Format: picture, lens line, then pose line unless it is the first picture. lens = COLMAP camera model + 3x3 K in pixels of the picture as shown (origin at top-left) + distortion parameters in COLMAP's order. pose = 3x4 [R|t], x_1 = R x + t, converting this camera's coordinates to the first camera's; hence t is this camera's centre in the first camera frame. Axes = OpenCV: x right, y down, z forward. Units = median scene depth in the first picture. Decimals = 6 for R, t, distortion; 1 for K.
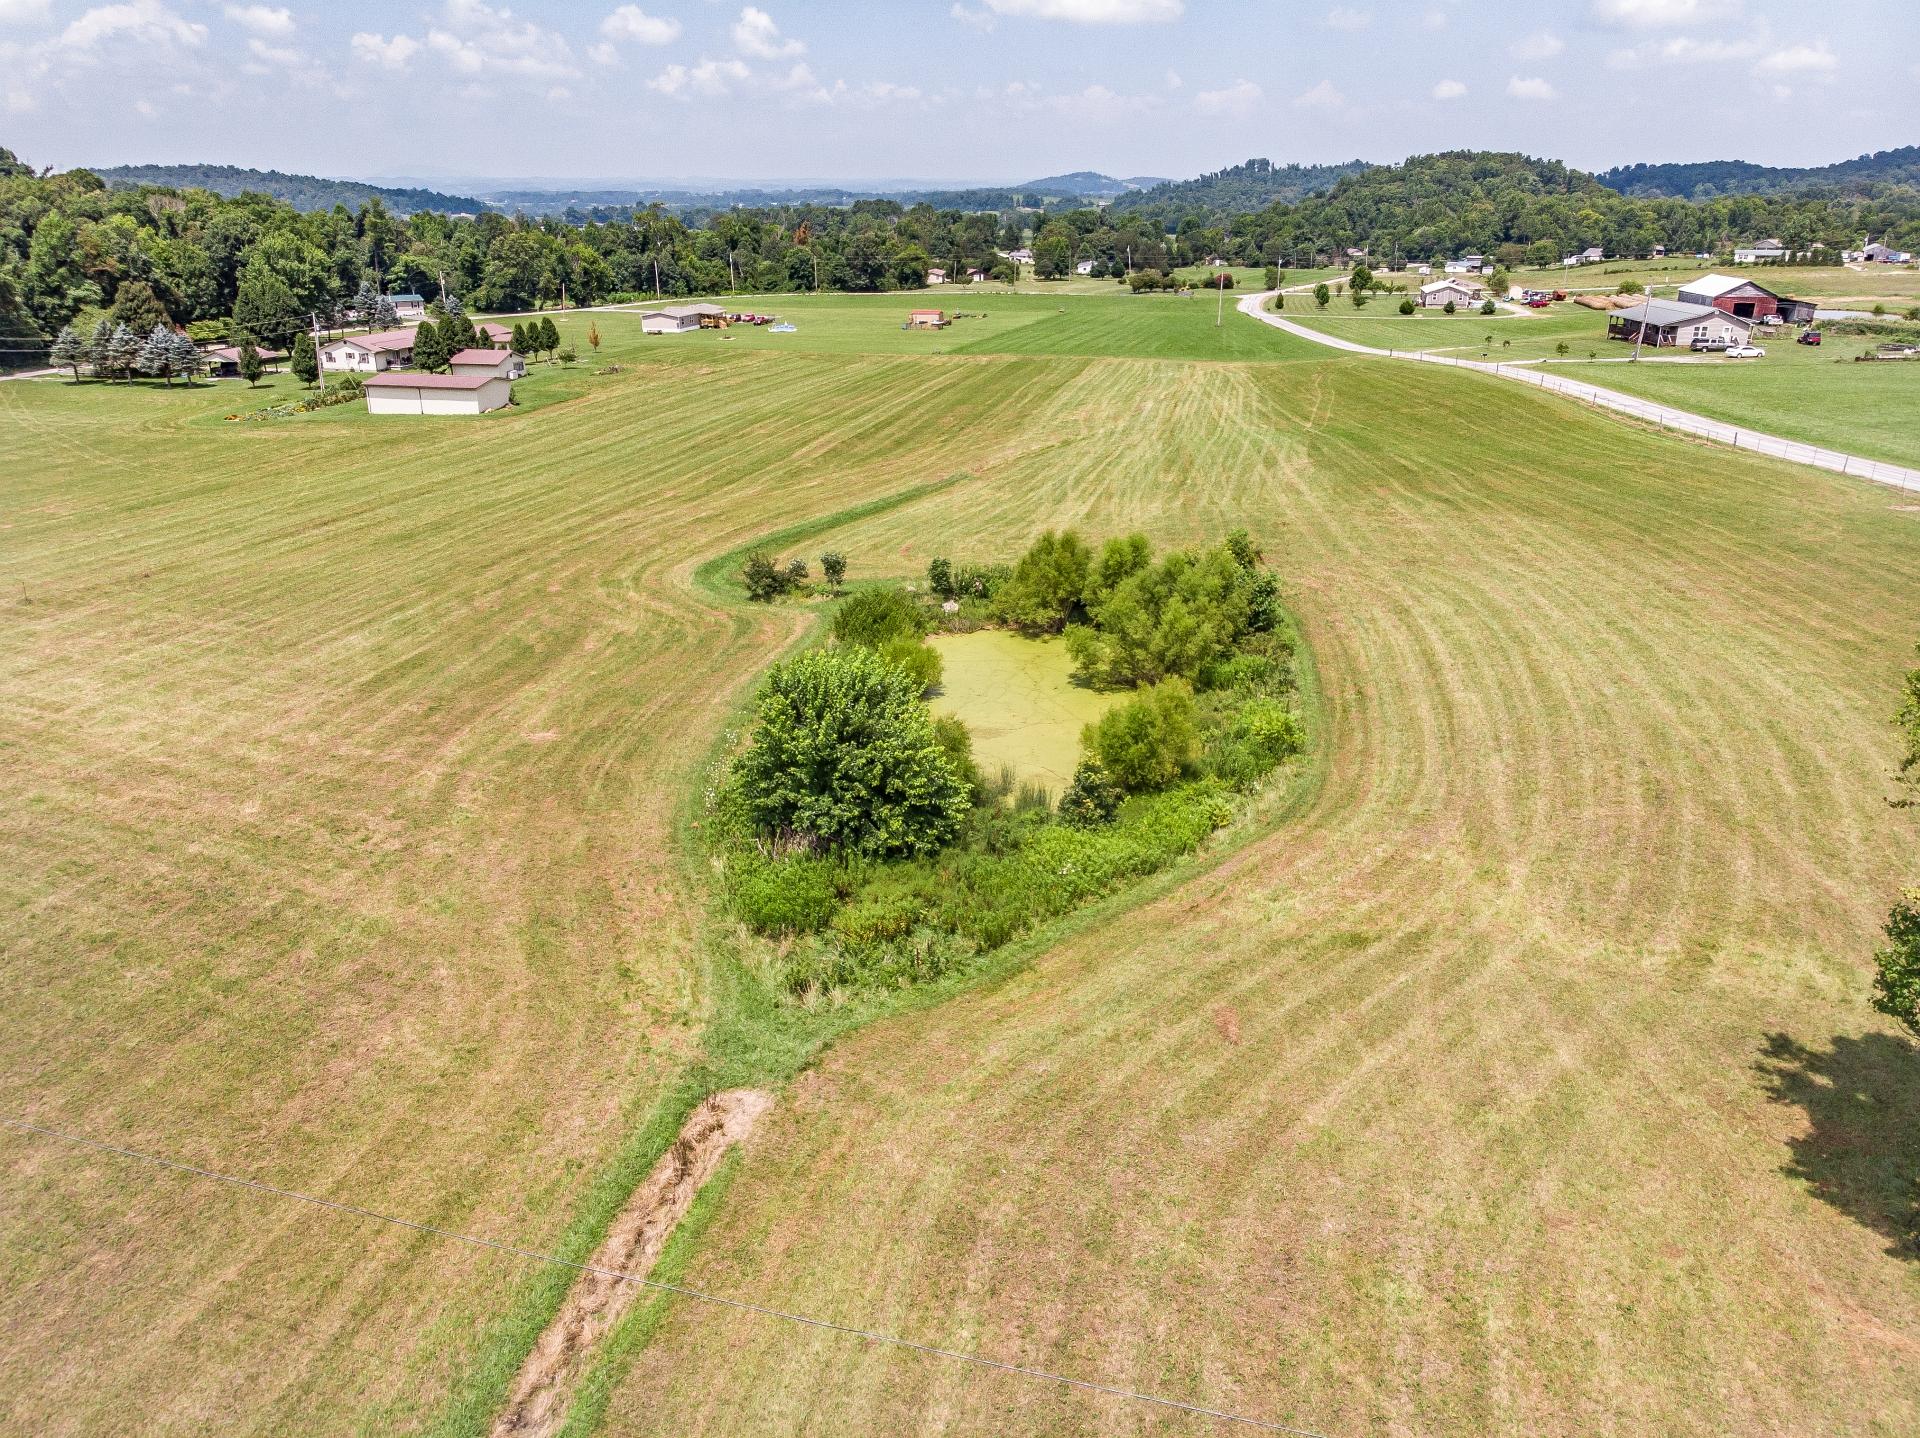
lens RADIAL K [[1406.0, 0, 956.5], [0, 1406.0, 722.1], [0, 0, 1]] dist [0.001219, 0.001173]
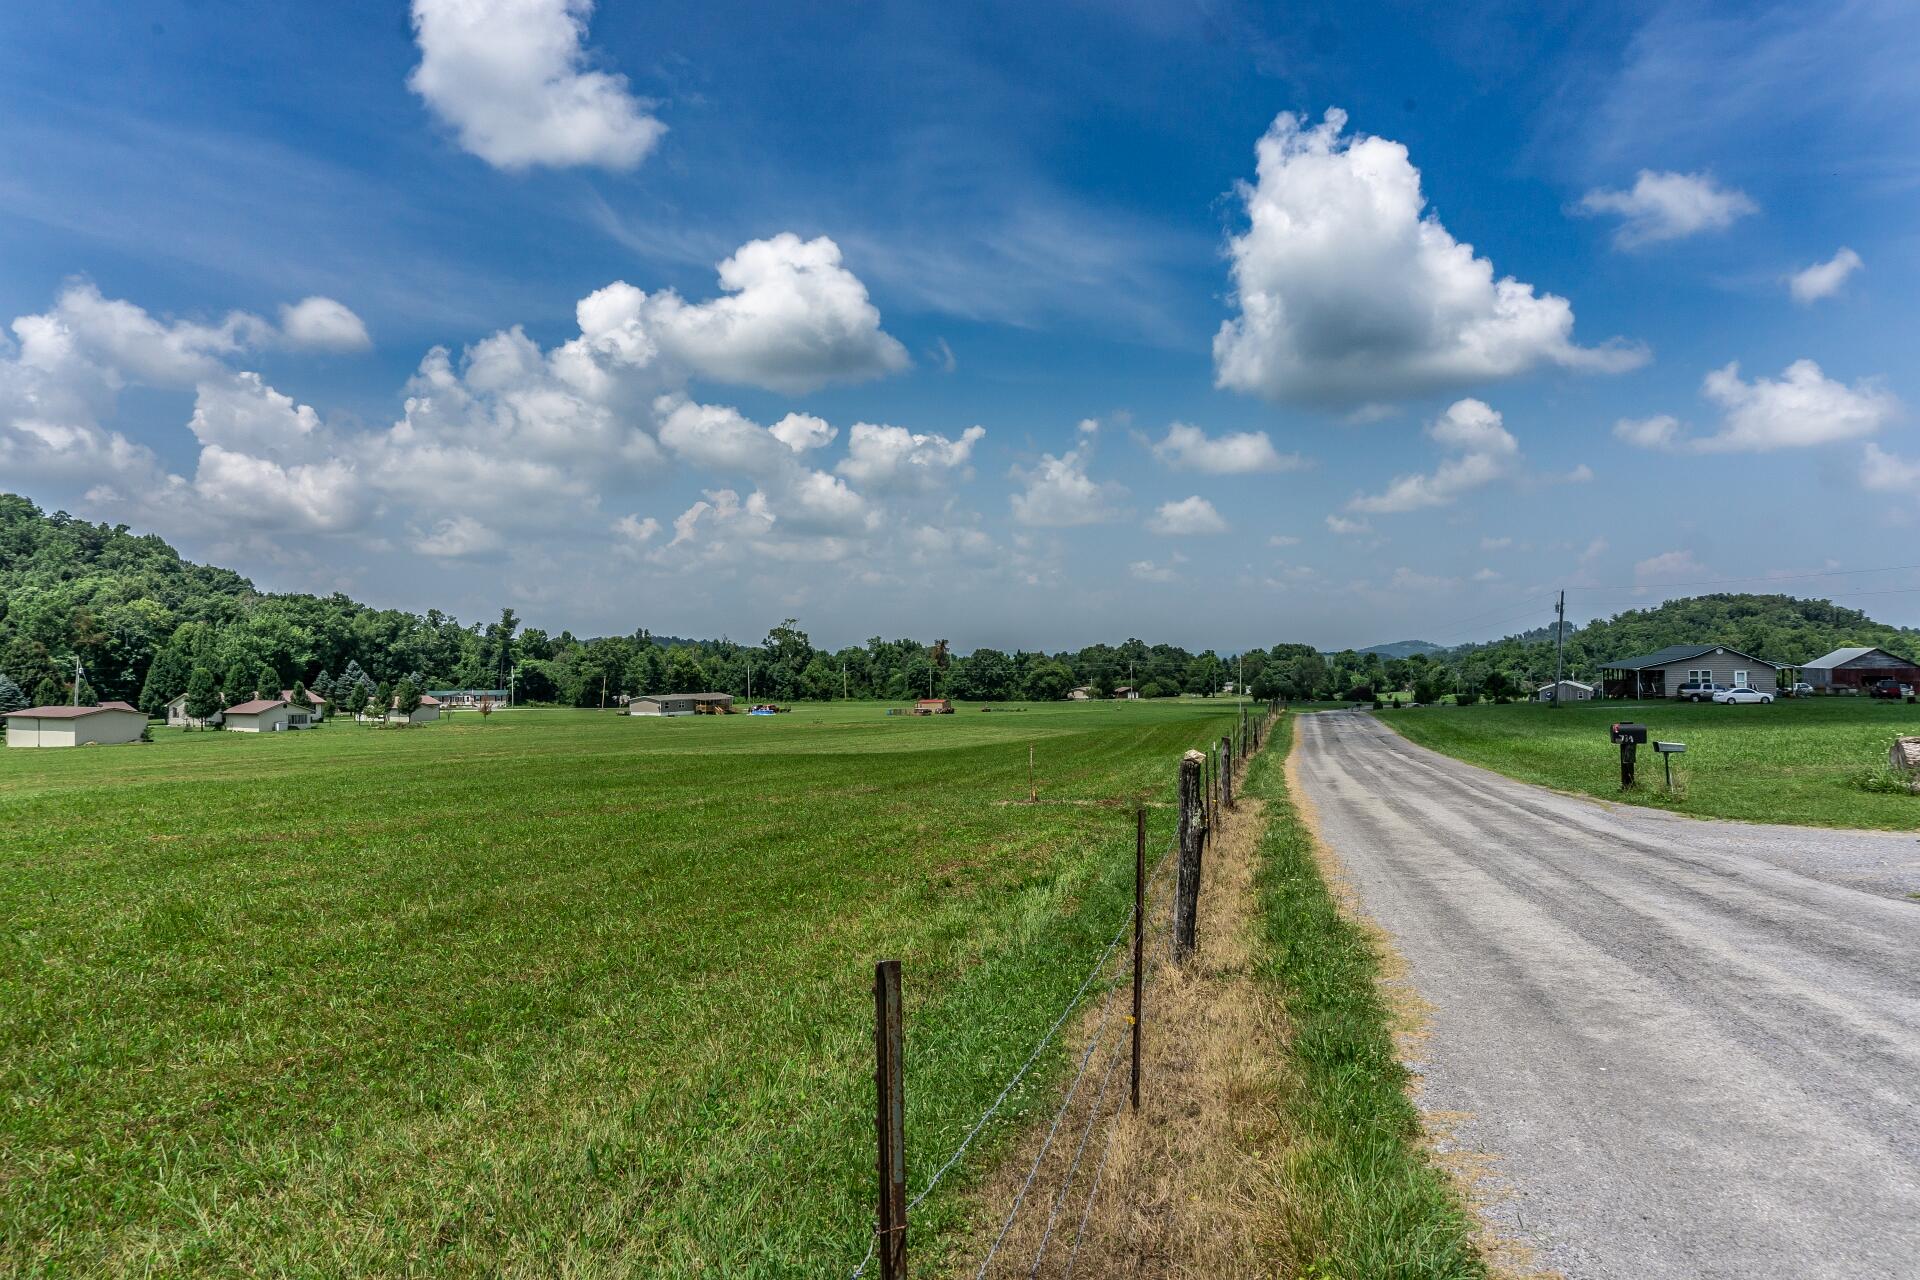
lens RADIAL K [[1276.5, 0, 972.5], [0, 1276.5, 639.9], [0, 0, 1]] dist [-0.031790, 0.003668]
pose [[0.966058, -0.010306, -0.258120, 0.305763], [-0.085874, 0.929567, -0.358511, -0.035827], [0.243635, 0.368508, 0.897131, 0.306792]]
